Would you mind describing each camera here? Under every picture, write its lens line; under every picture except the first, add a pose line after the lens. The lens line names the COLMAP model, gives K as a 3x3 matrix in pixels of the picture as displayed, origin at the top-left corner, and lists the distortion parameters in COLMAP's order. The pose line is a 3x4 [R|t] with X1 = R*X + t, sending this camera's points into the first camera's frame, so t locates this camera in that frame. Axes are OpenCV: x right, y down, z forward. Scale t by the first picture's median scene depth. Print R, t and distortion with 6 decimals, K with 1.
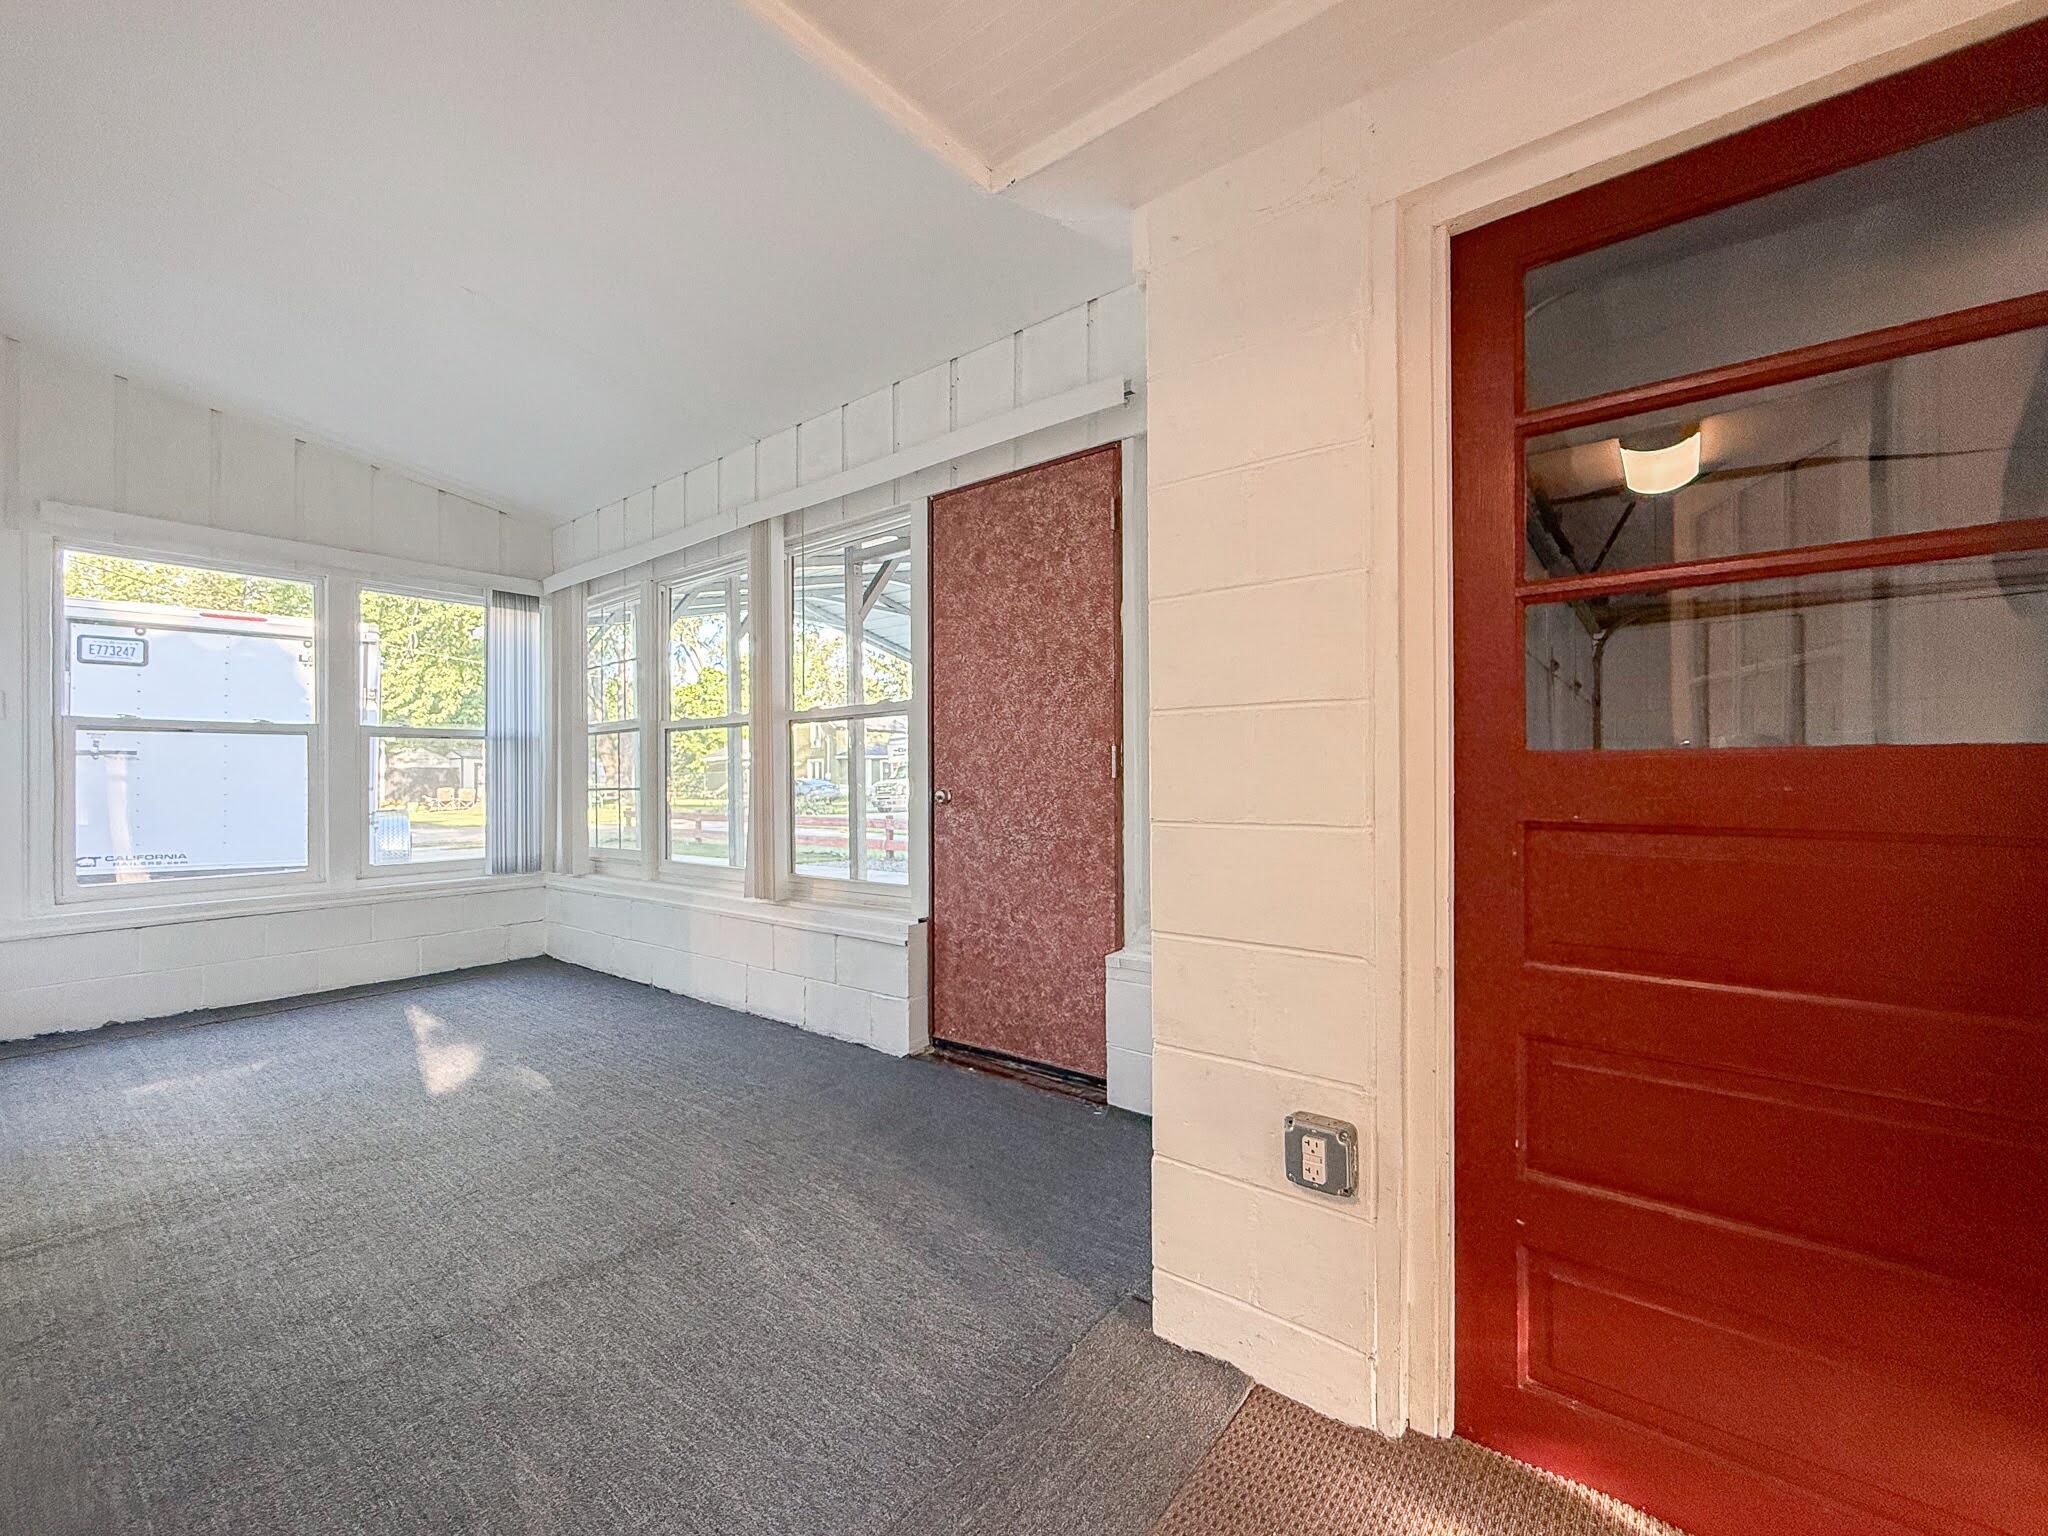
lens RADIAL K [[813.1, 0, 1016.1], [0, 813.1, 772.5], [0, 0, 1]] dist [-0.000646, 0.000090]
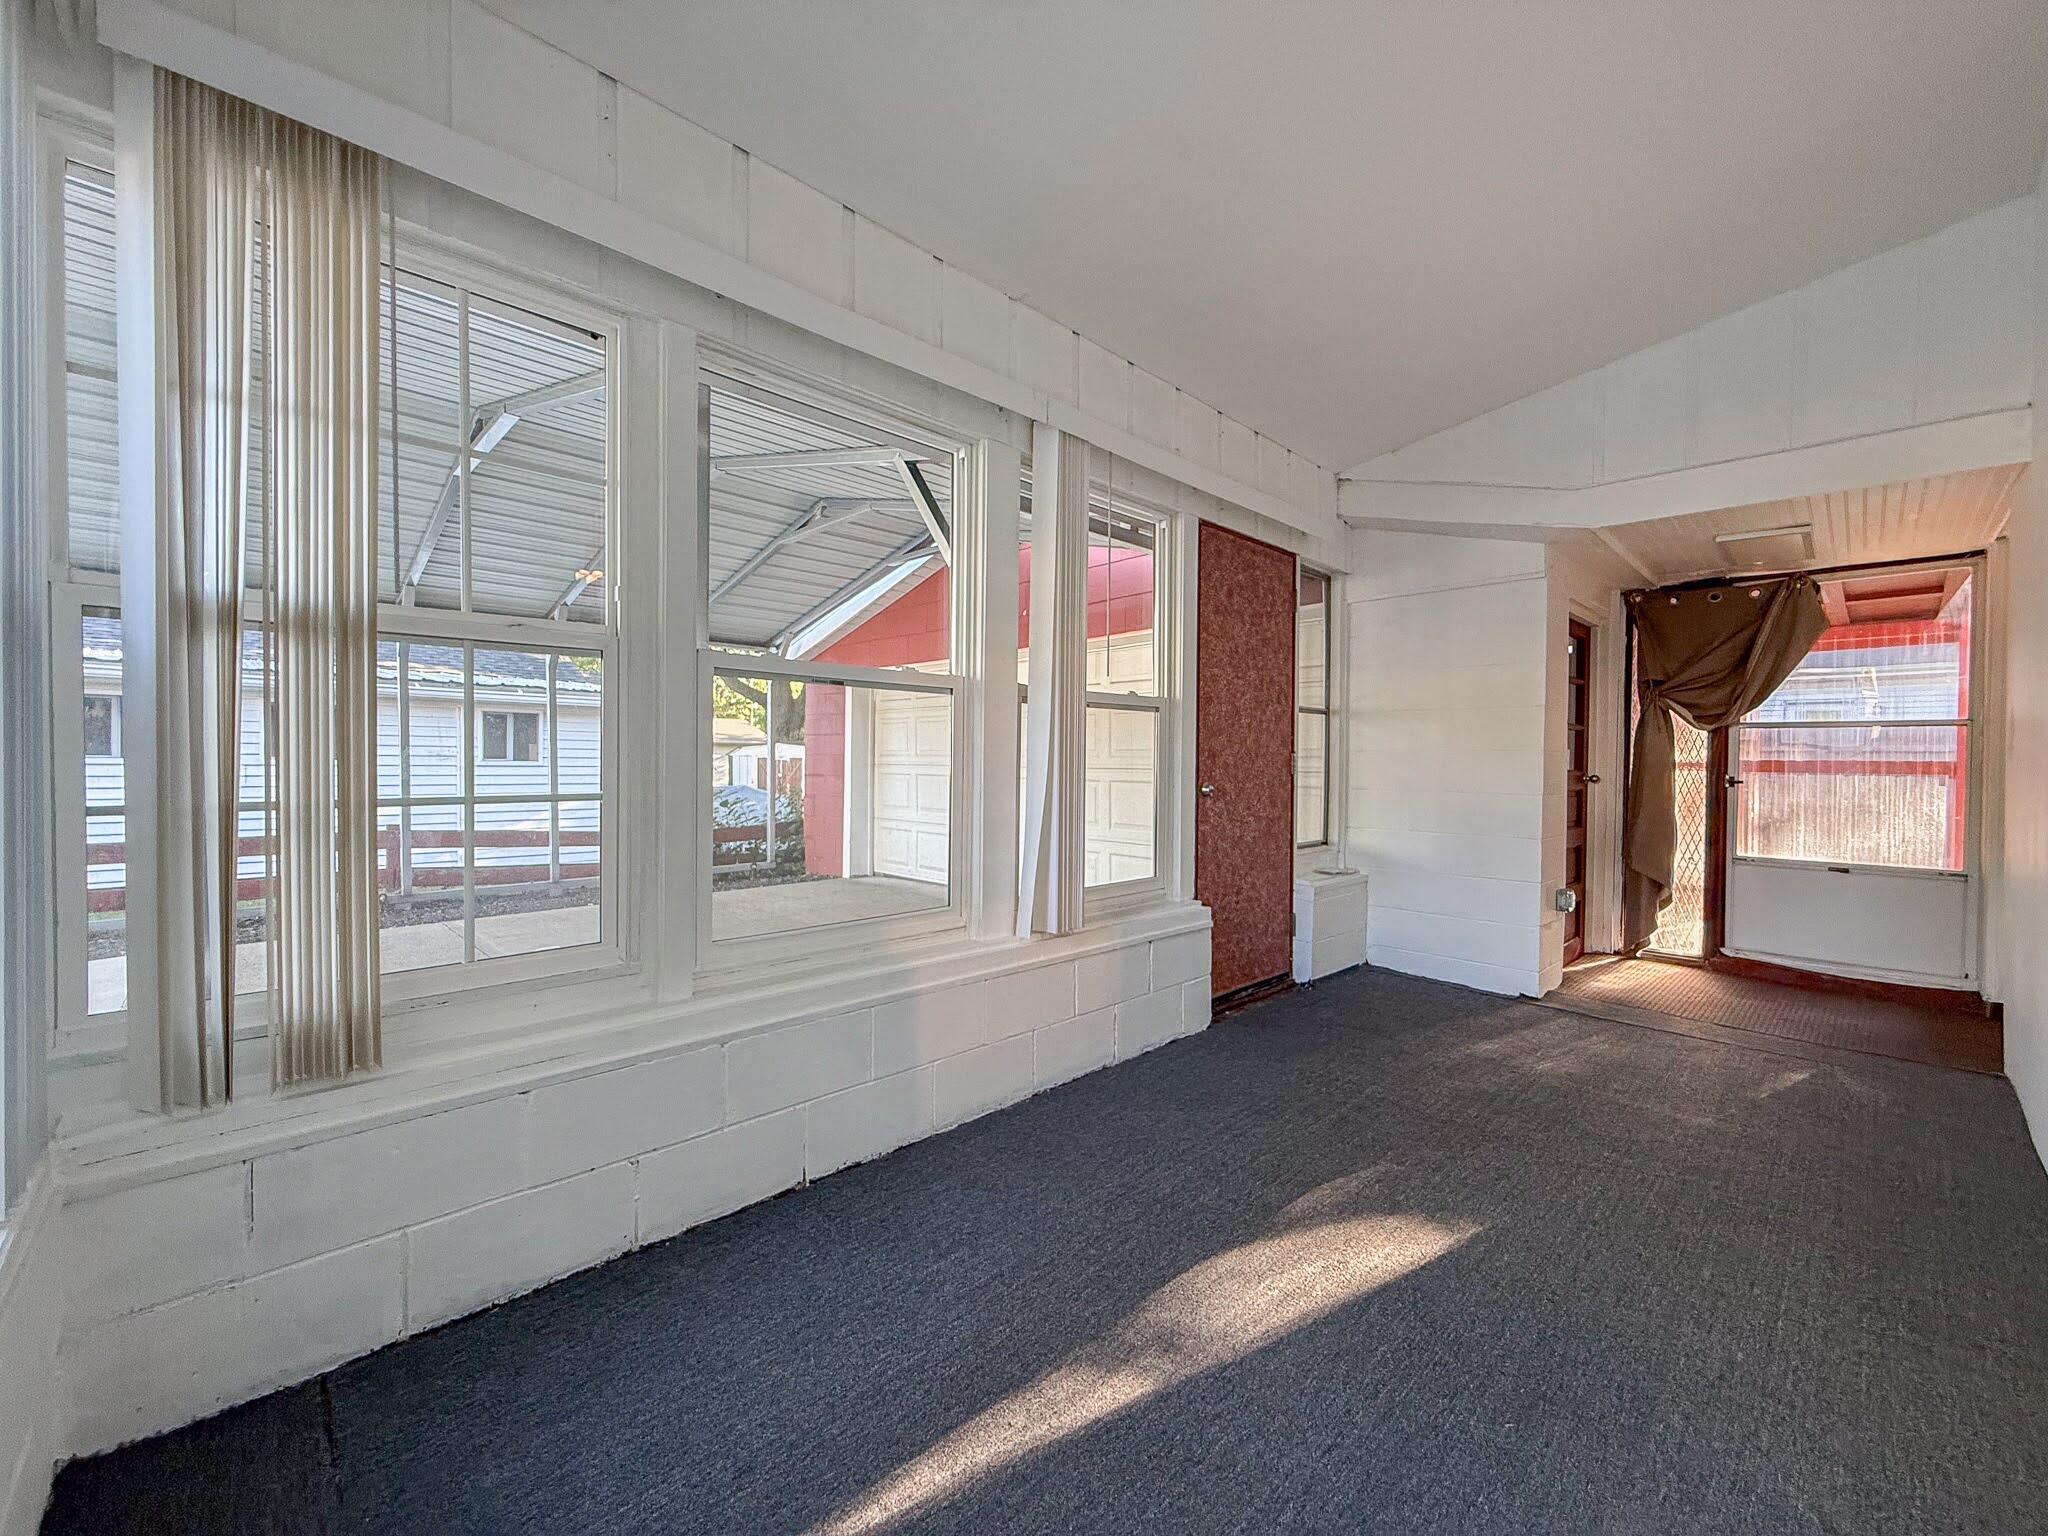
lens RADIAL K [[813.1, 0, 1016.1], [0, 813.1, 772.5], [0, 0, 1]] dist [-0.000646, 0.000090]
pose [[0.156650, -0.006104, 0.987635, -1.315384], [-0.019764, 0.999761, 0.009314, -0.000566], [-0.987456, -0.020979, 0.156492, 1.135363]]
